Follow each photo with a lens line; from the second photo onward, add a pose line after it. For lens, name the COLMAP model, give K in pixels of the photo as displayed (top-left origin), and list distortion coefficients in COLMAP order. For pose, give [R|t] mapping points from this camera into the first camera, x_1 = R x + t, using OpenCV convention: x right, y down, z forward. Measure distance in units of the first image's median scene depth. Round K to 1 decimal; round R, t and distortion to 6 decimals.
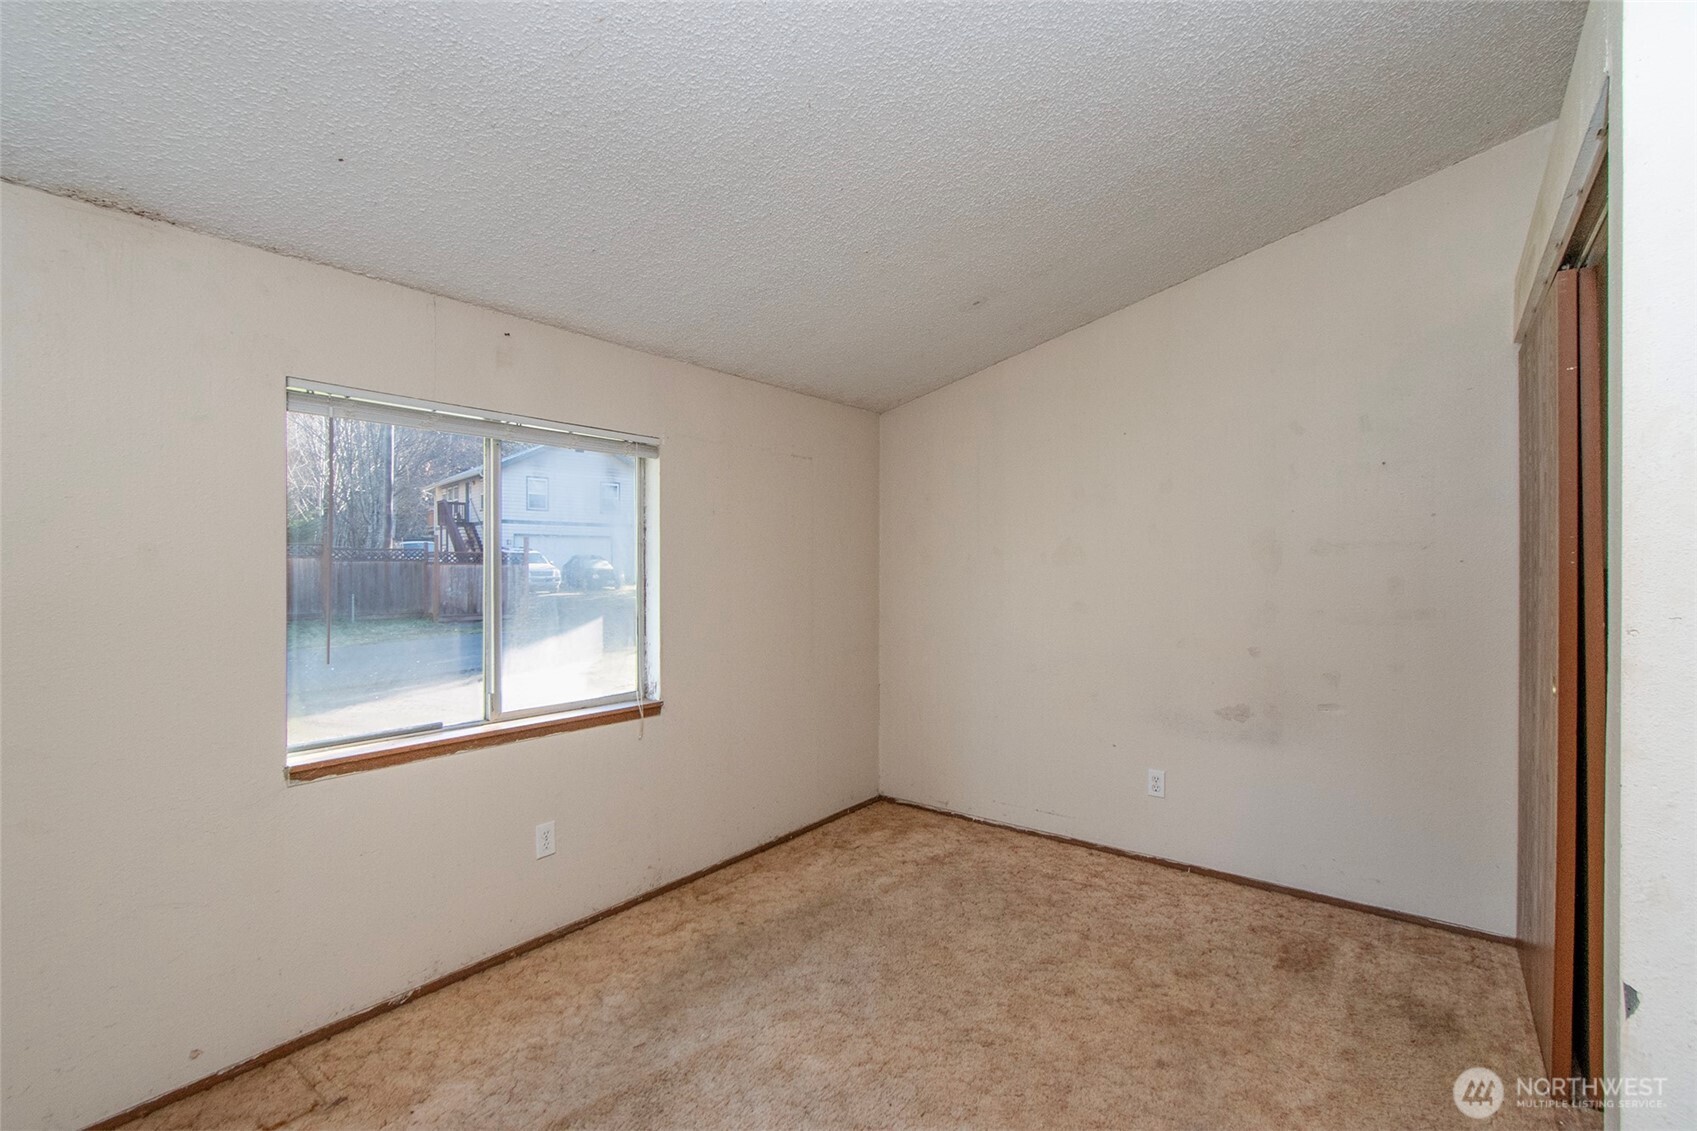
lens RADIAL K [[755.7, 0, 846.6], [0, 755.7, 571.0], [0, 0, 1]] dist [-0.000226, -0.000416]
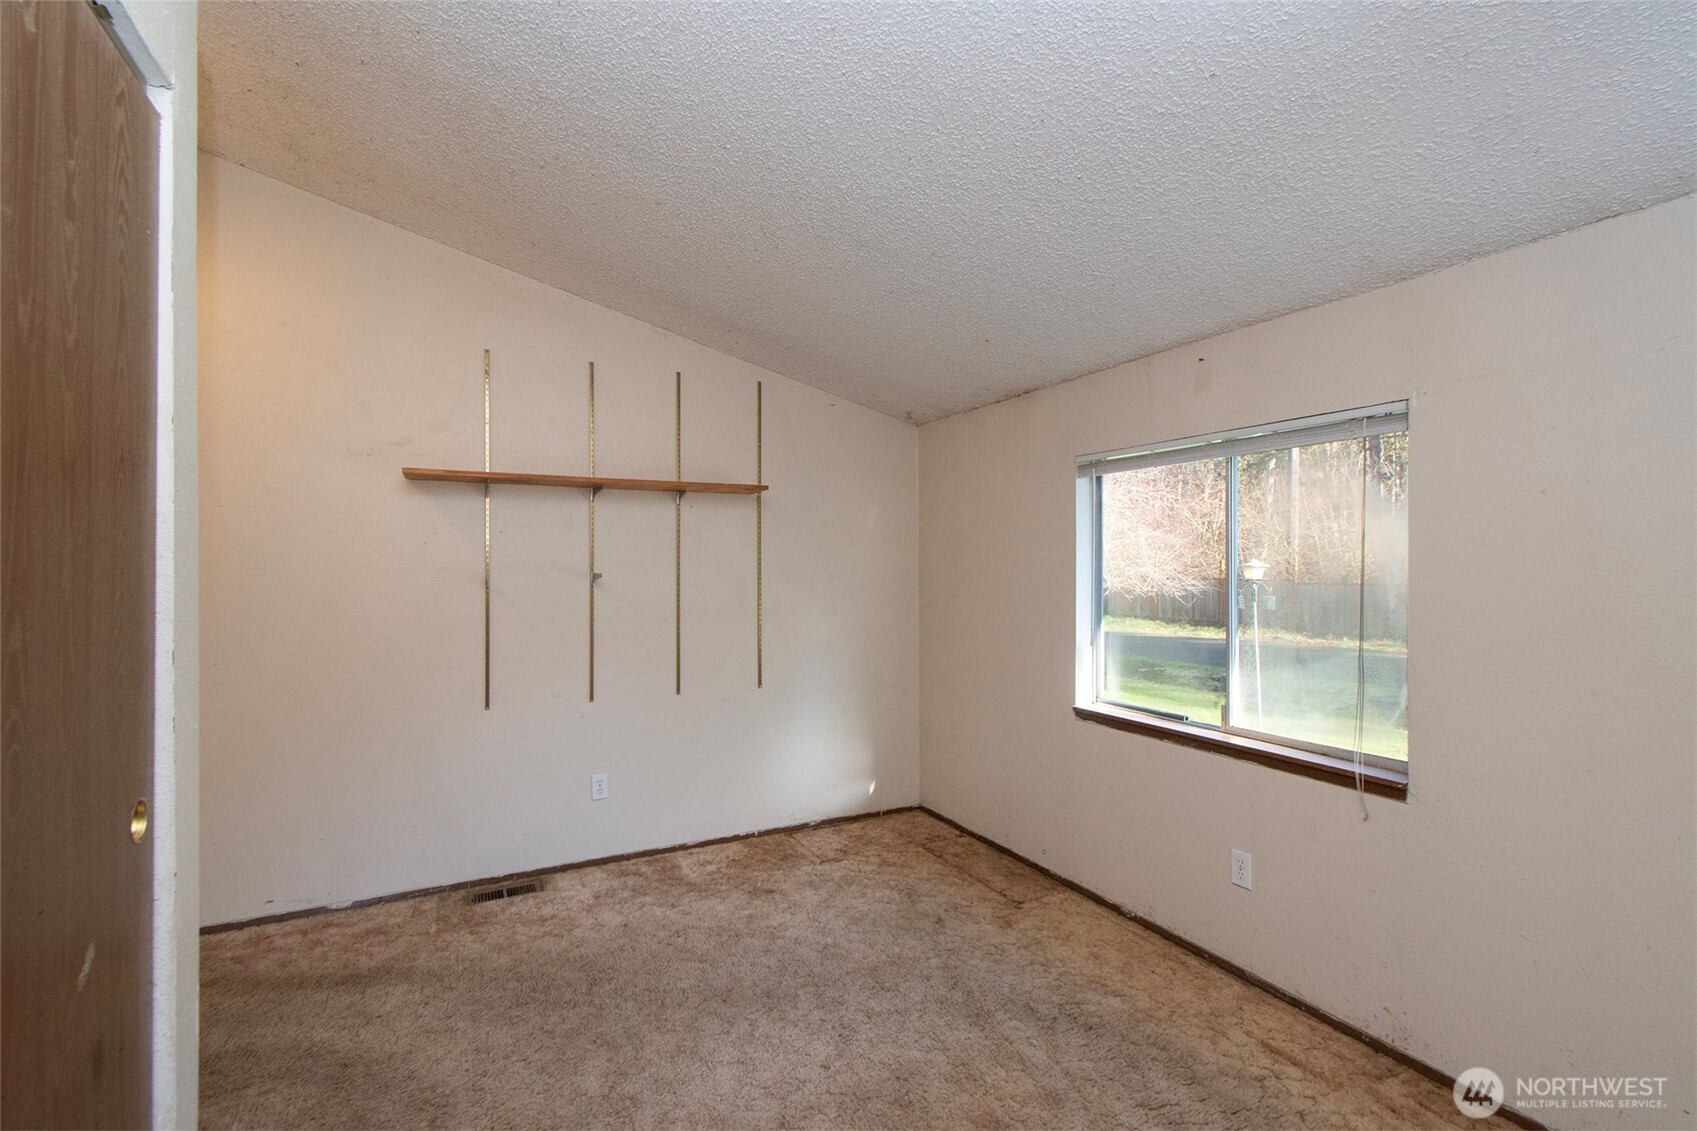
lens RADIAL K [[742.8, 0, 841.8], [0, 742.8, 570.3], [0, 0, 1]] dist [0.003382, -0.000462]
pose [[-0.420377, 0.007930, -0.907315, 0.714713], [-0.005786, 0.999918, 0.011421, -0.031053], [0.907331, 0.010051, -0.420297, 1.008385]]
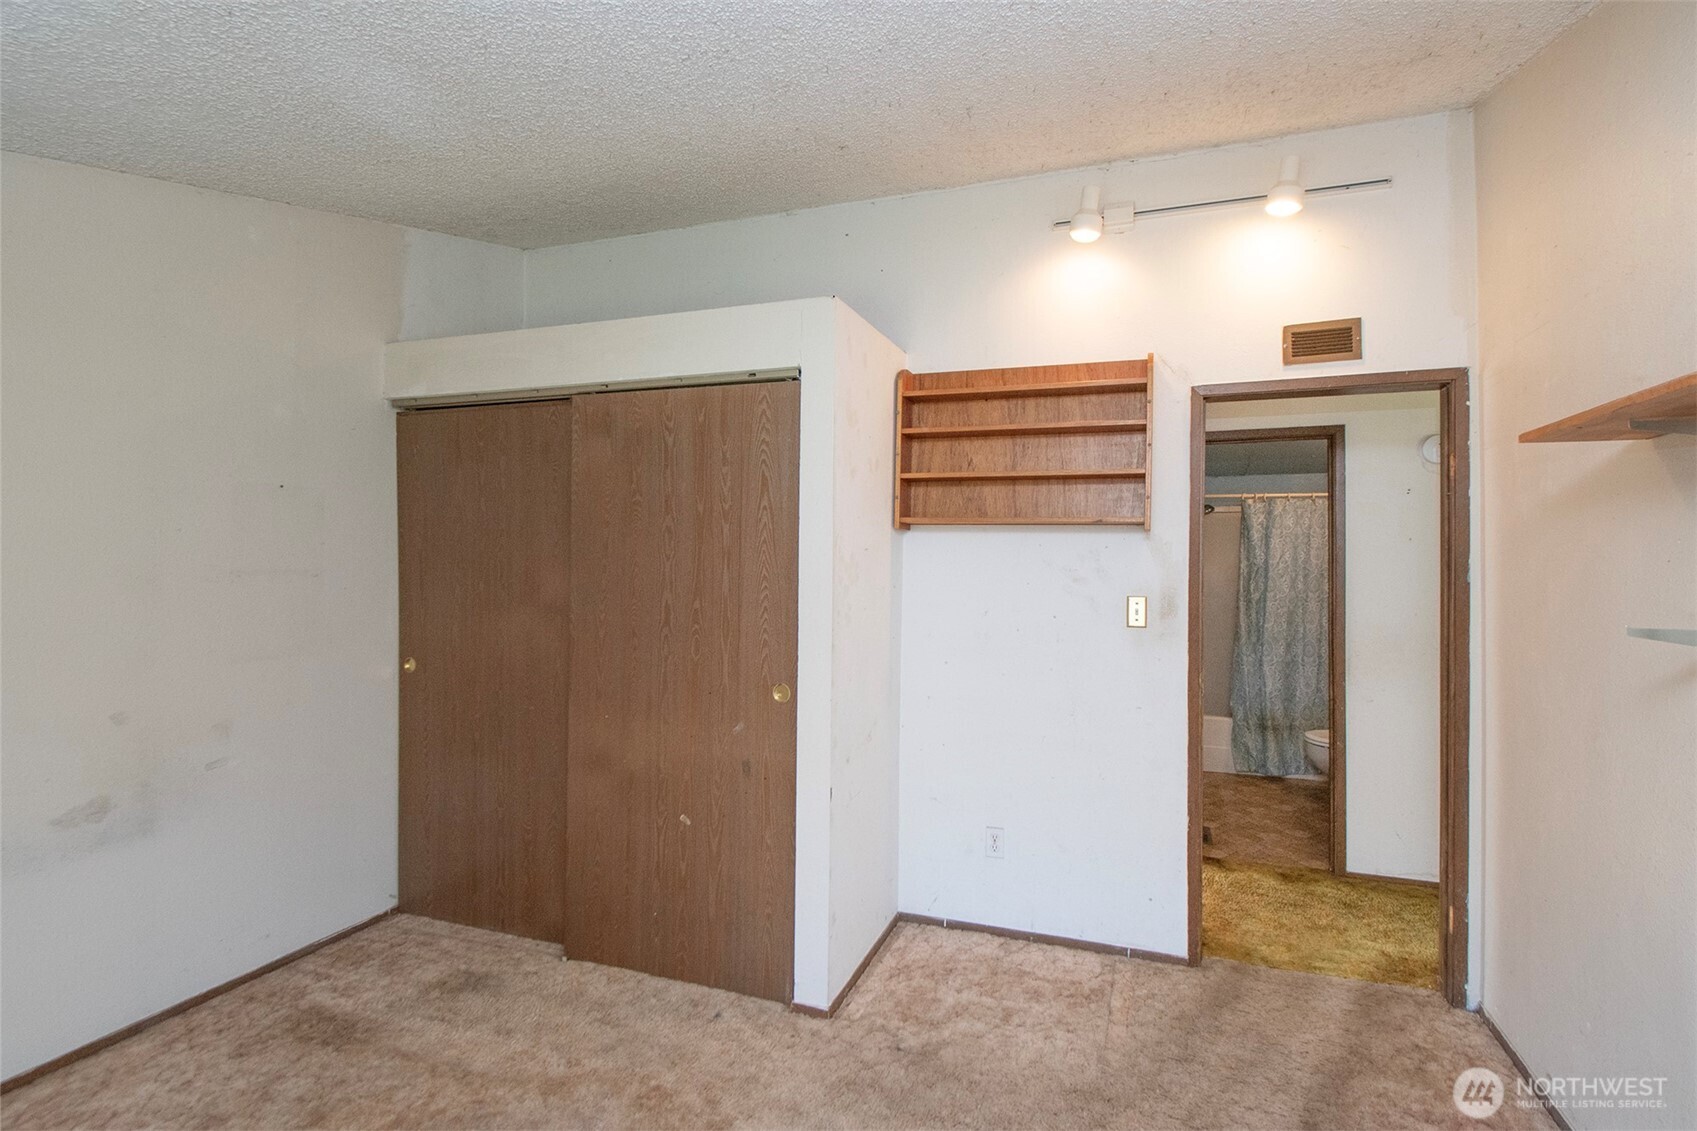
lens RADIAL K [[781.2, 0, 891.3], [0, 781.2, 560.1], [0, 0, 1]] dist [0.000899, 0.000100]
pose [[-0.329543, 0.002699, 0.944137, -0.522676], [-0.001055, 0.999994, -0.003227, -0.055413], [-0.944140, -0.002059, -0.329539, 0.676792]]
